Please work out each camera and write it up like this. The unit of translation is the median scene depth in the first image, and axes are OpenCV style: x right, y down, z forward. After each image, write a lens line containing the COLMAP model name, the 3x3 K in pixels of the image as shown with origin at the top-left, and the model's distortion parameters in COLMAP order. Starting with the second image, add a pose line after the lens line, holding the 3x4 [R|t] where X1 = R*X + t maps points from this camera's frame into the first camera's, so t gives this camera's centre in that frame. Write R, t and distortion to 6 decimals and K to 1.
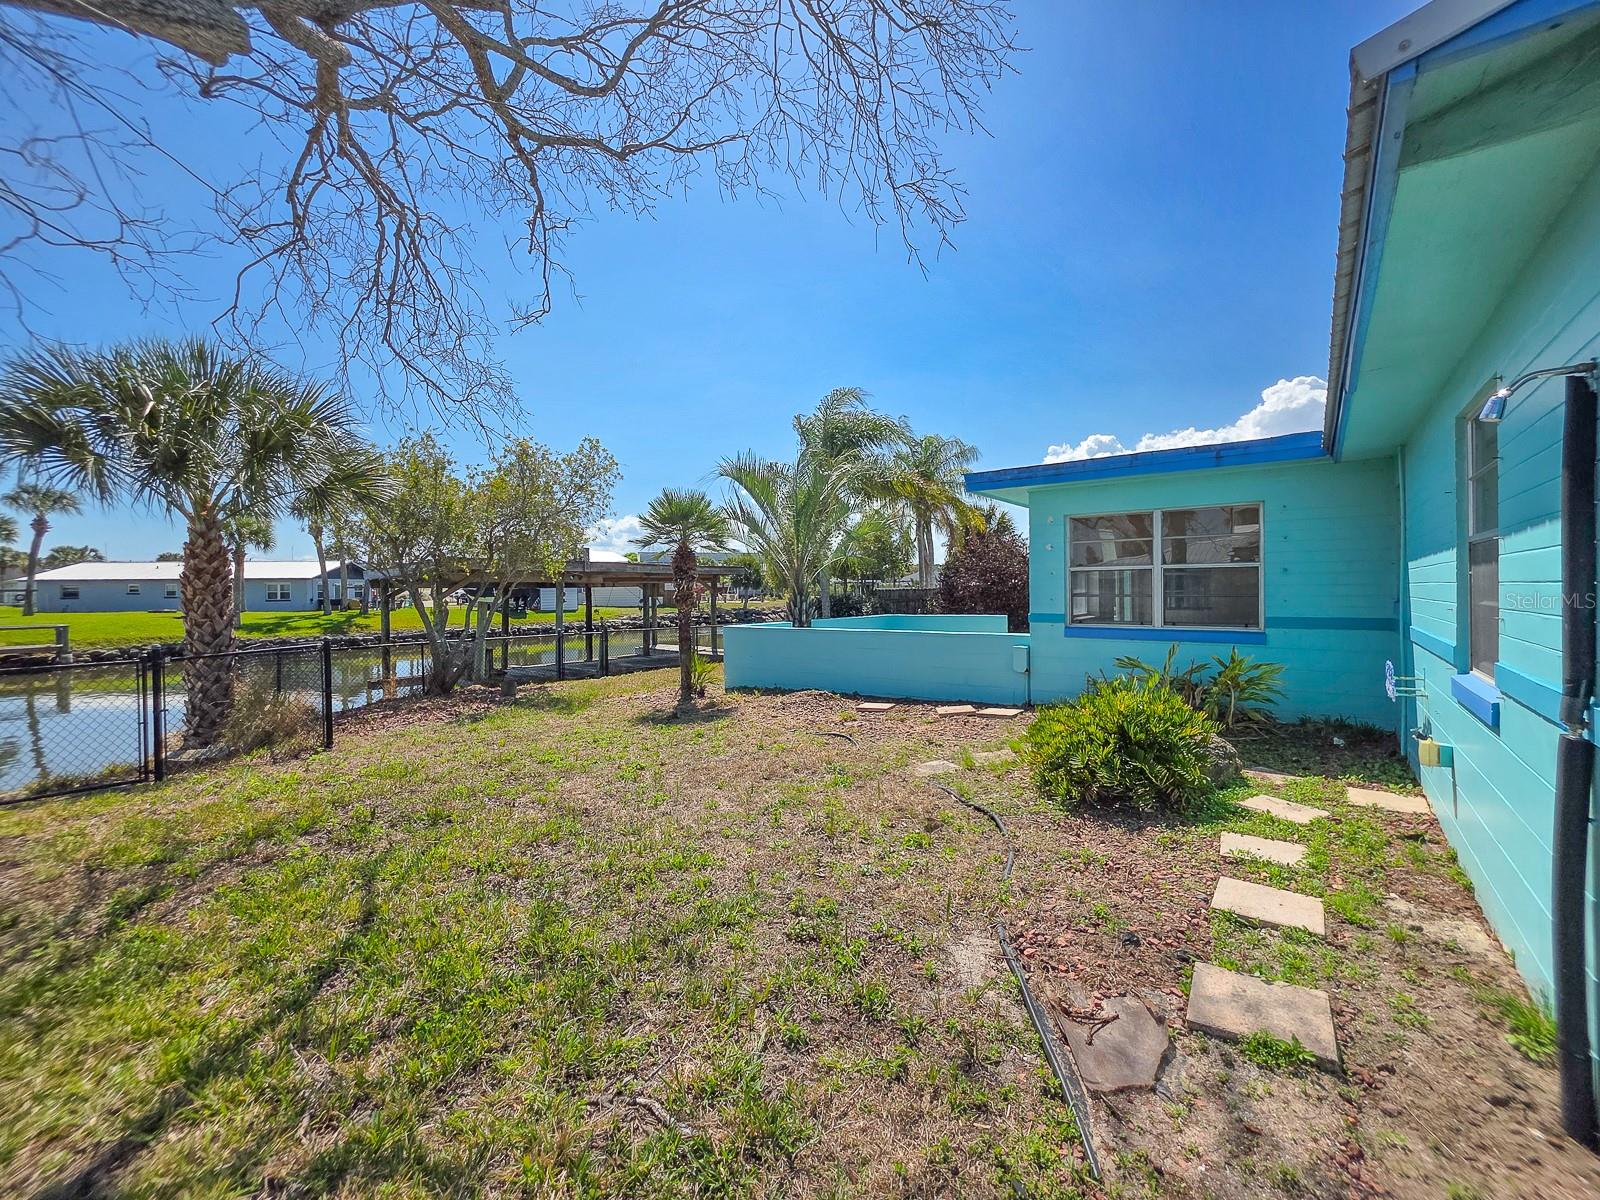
lens RADIAL K [[672.3, 0, 794.2], [0, 672.3, 591.6], [0, 0, 1]] dist [0.000366, -0.000004]
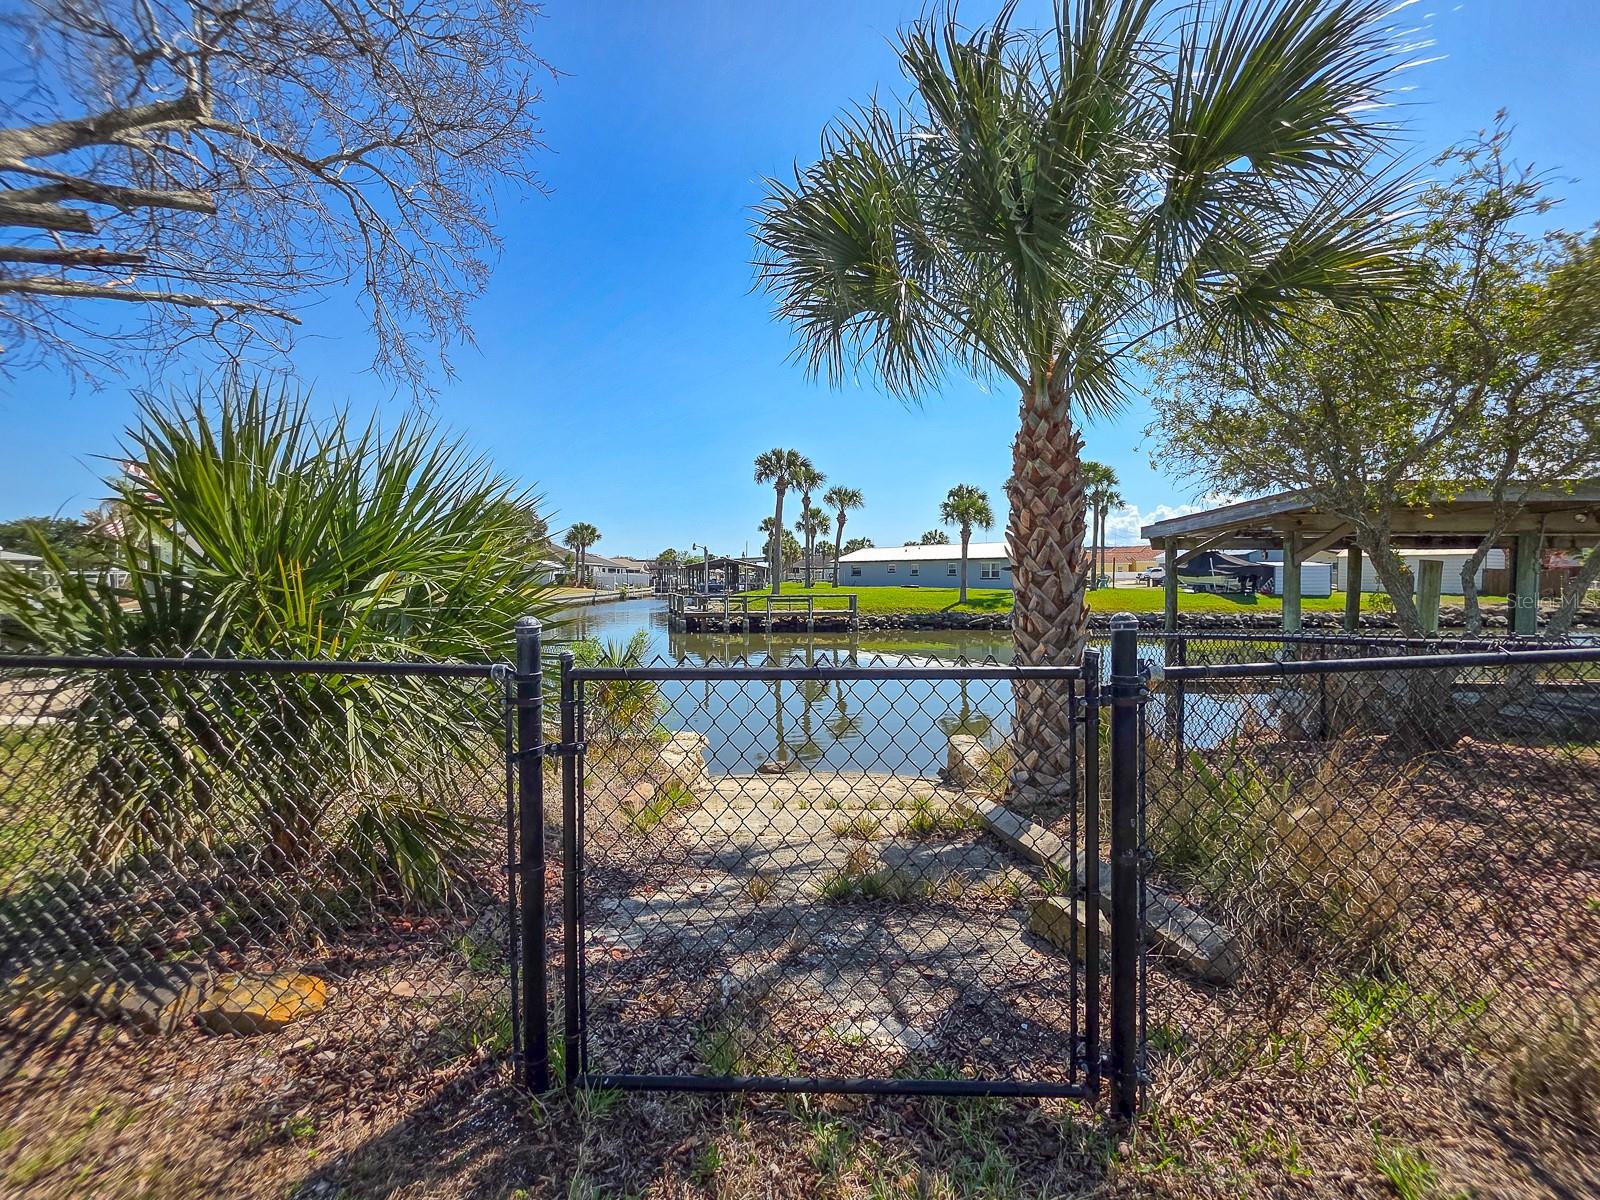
lens RADIAL K [[672.3, 0, 794.2], [0, 672.3, 591.6], [0, 0, 1]] dist [0.000366, -0.000004]
pose [[0.612350, 0.022898, -0.790255, -0.149978], [-0.005195, 0.999675, 0.024941, 0.011637], [0.790570, -0.011167, 0.612270, 0.133237]]
